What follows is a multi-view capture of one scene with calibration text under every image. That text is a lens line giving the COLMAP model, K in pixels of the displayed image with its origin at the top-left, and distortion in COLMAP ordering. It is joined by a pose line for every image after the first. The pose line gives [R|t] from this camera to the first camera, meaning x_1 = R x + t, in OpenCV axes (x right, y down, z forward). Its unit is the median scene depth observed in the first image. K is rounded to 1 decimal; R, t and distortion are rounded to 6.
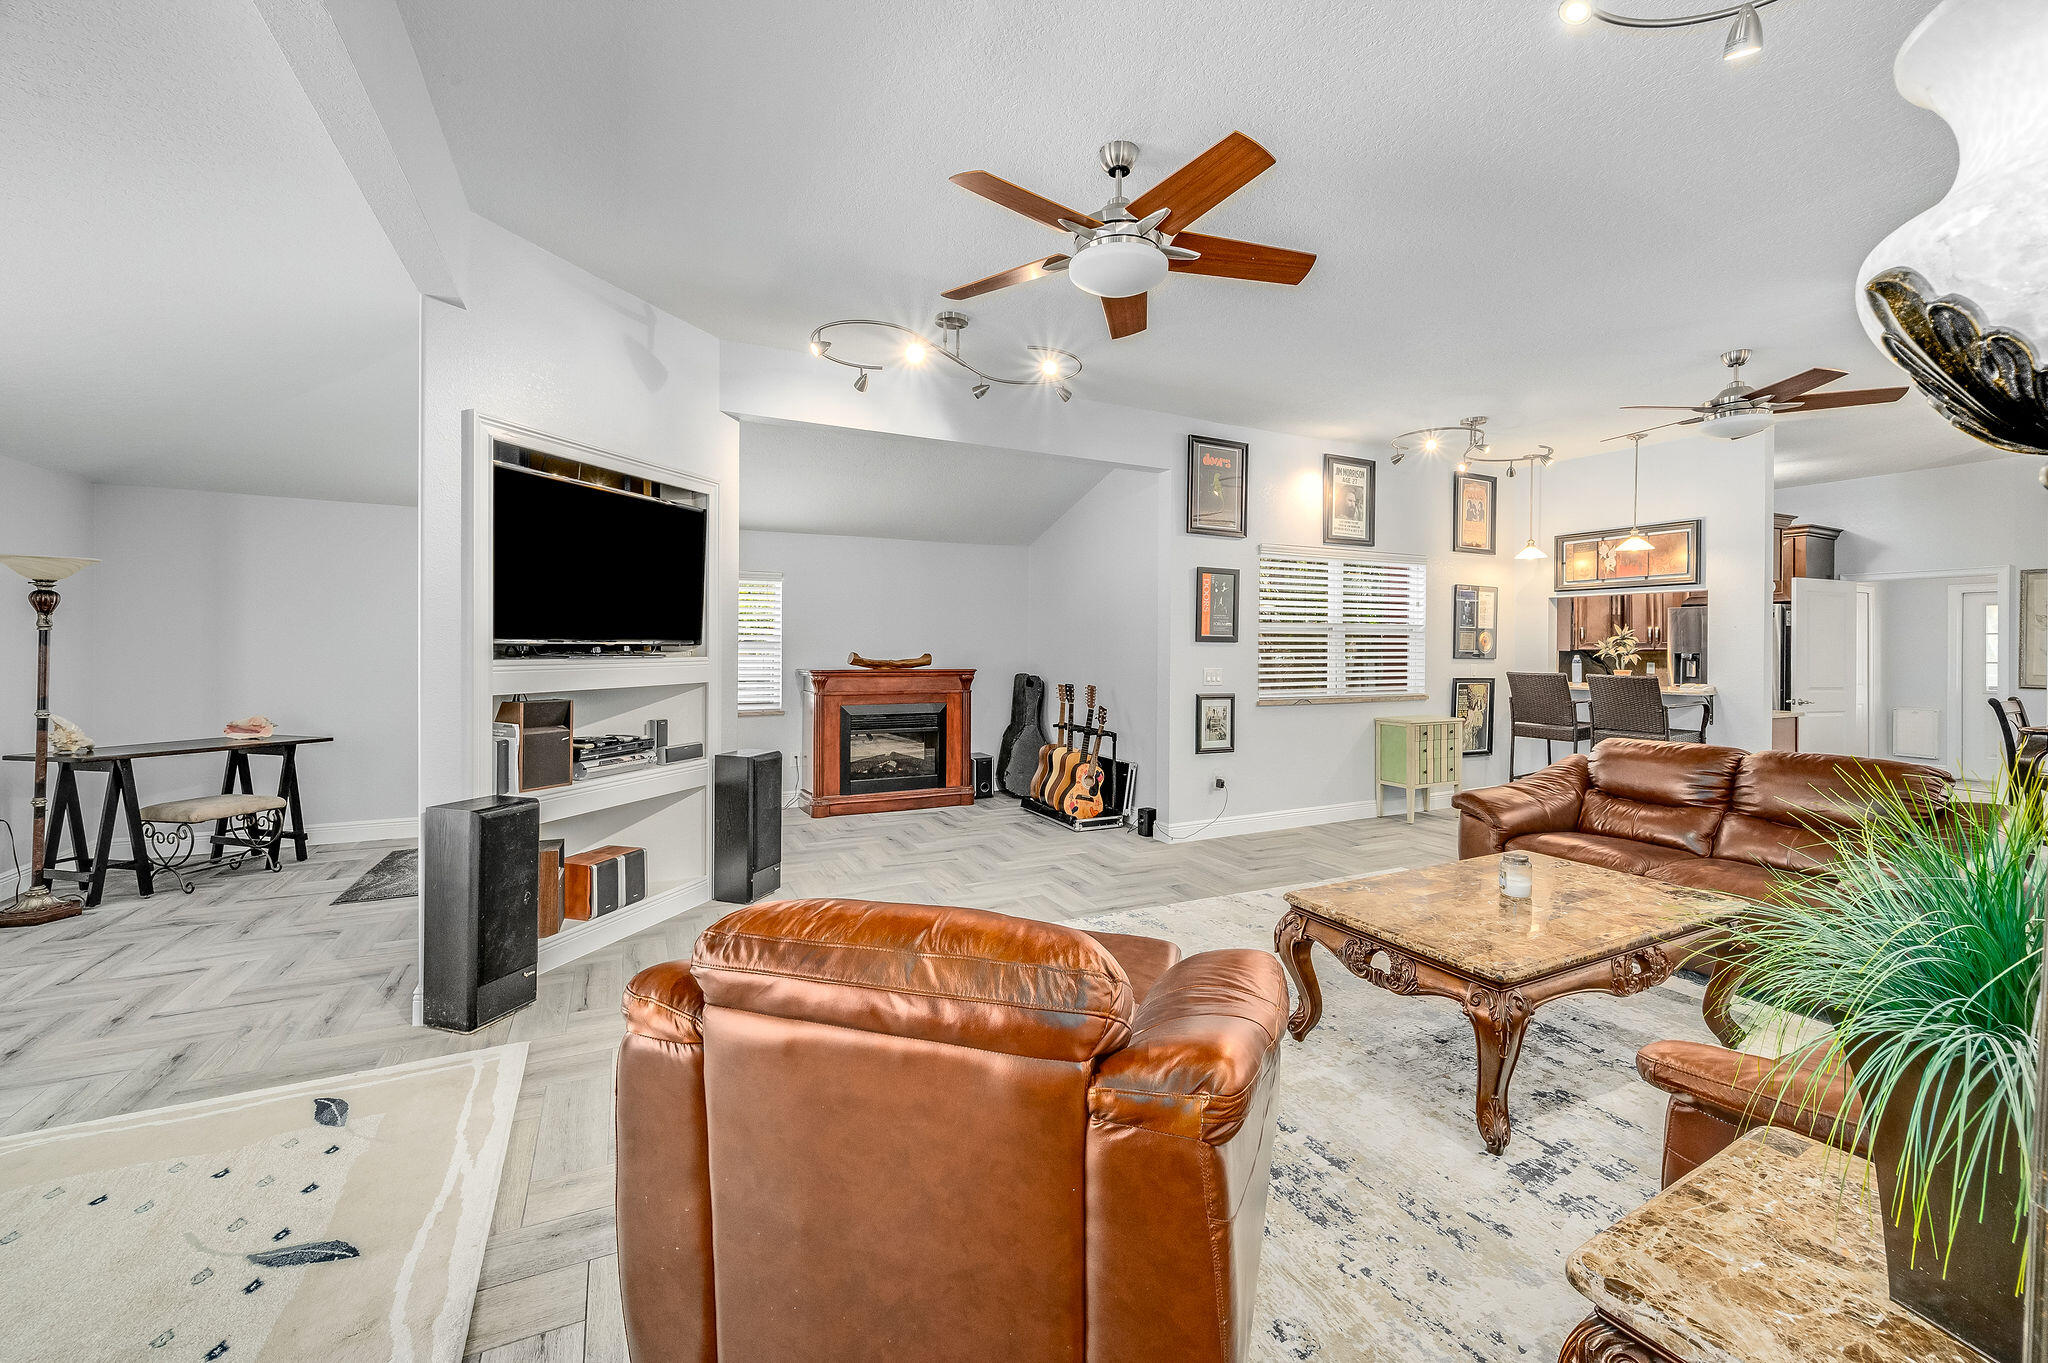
lens RADIAL K [[820.9, 0, 1029.8], [0, 820.9, 635.0], [0, 0, 1]] dist [0.000356, -0.000037]
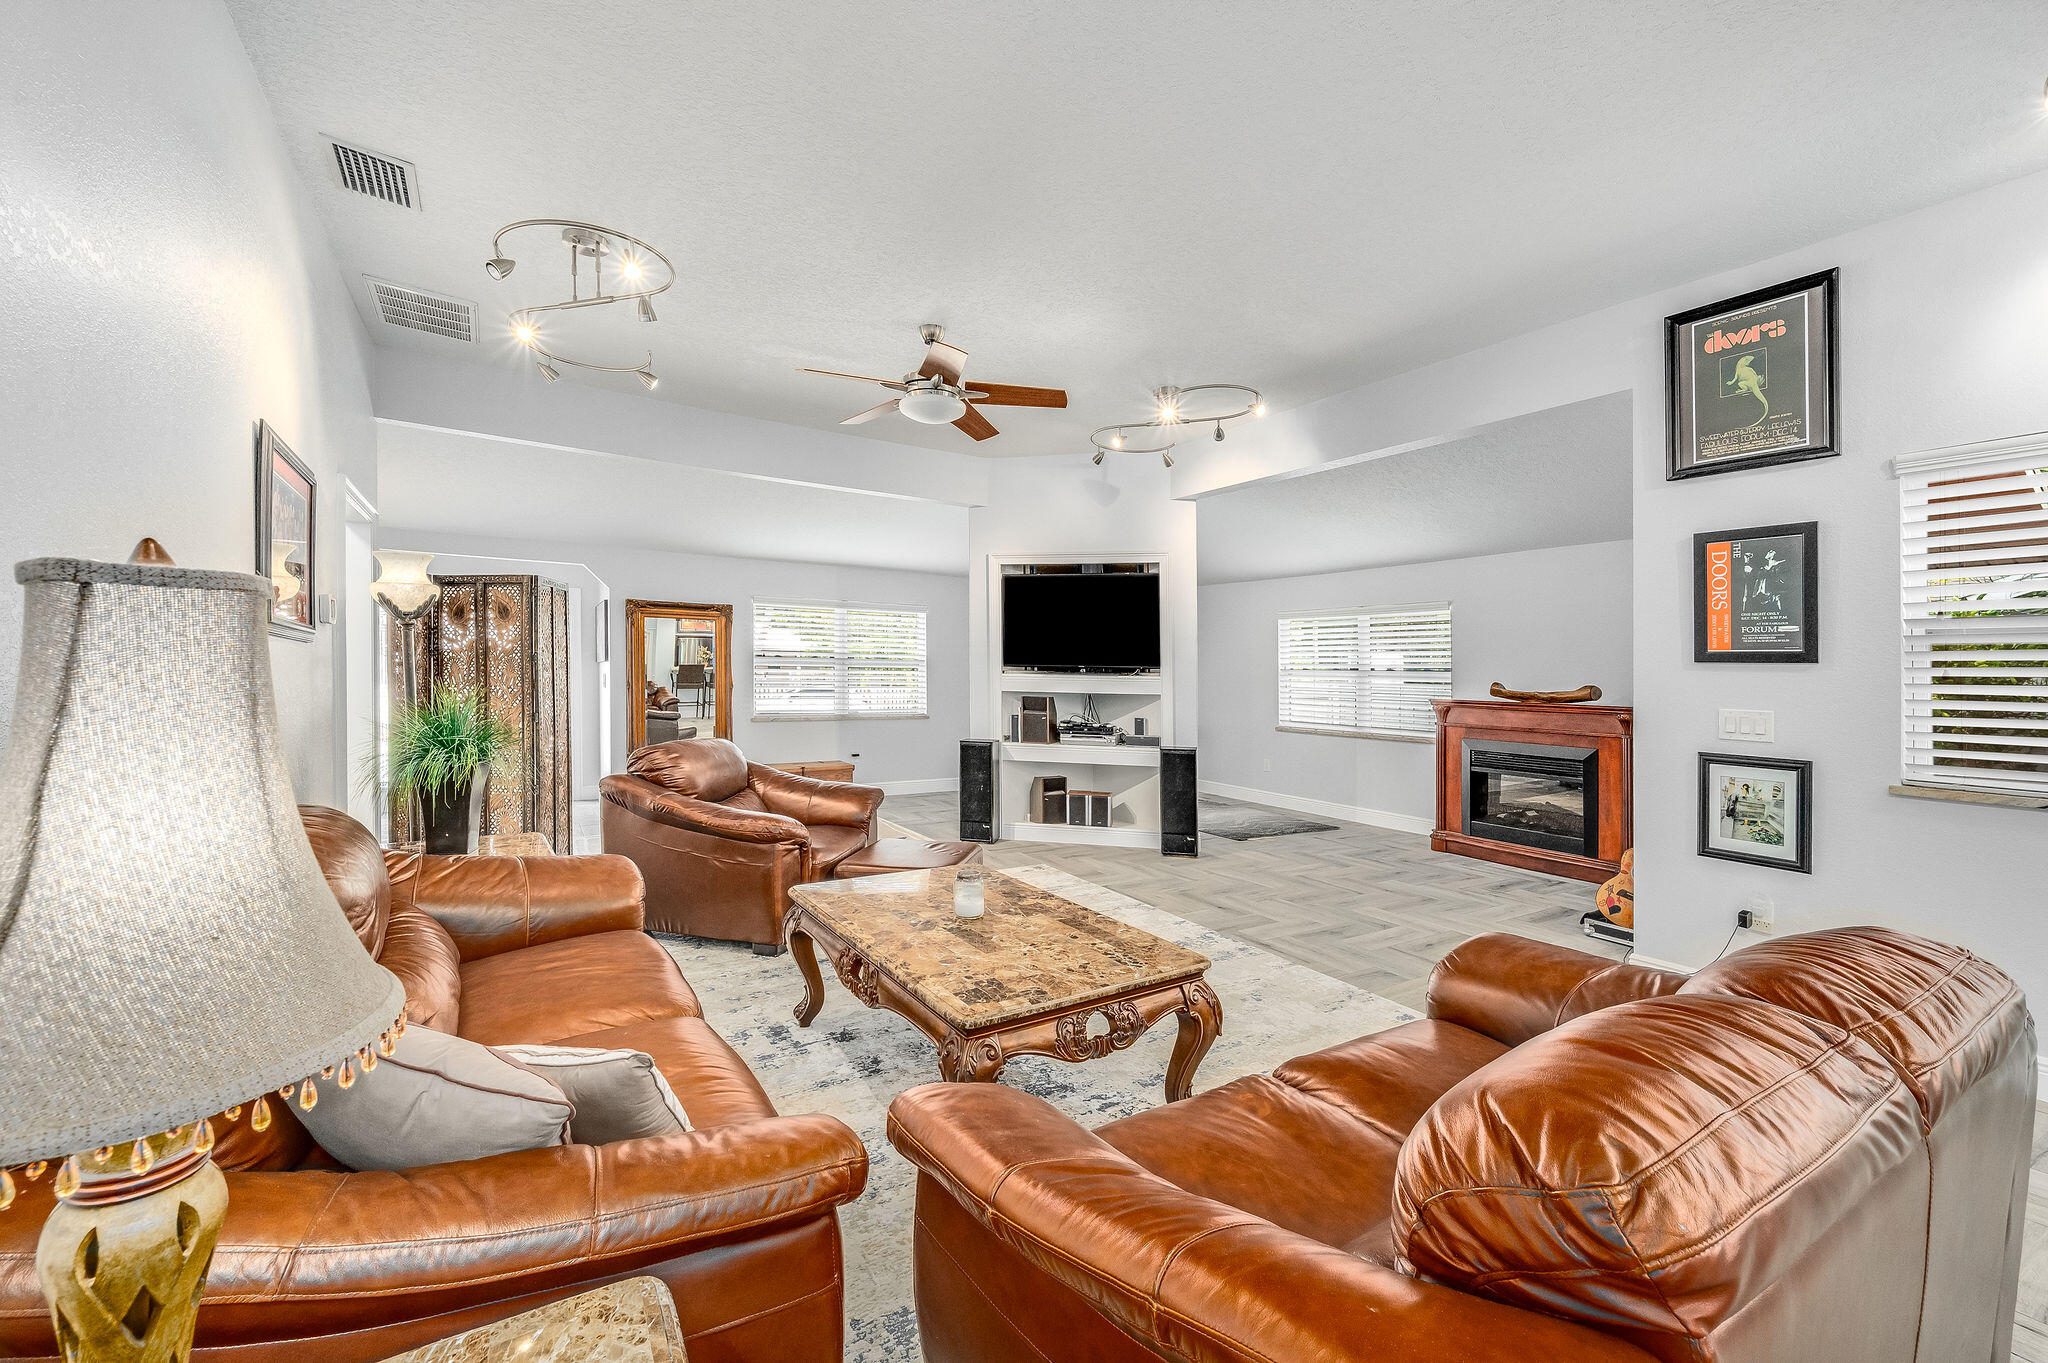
lens RADIAL K [[816.6, 0, 1024.0], [0, 816.6, 681.5], [0, 0, 1]] dist [0.000552, 0.000028]
pose [[0.091856, 0.005425, -0.995758, 0.734837], [-0.004052, 0.999979, 0.005074, 0.020791], [0.995764, 0.003569, 0.091876, 0.468112]]
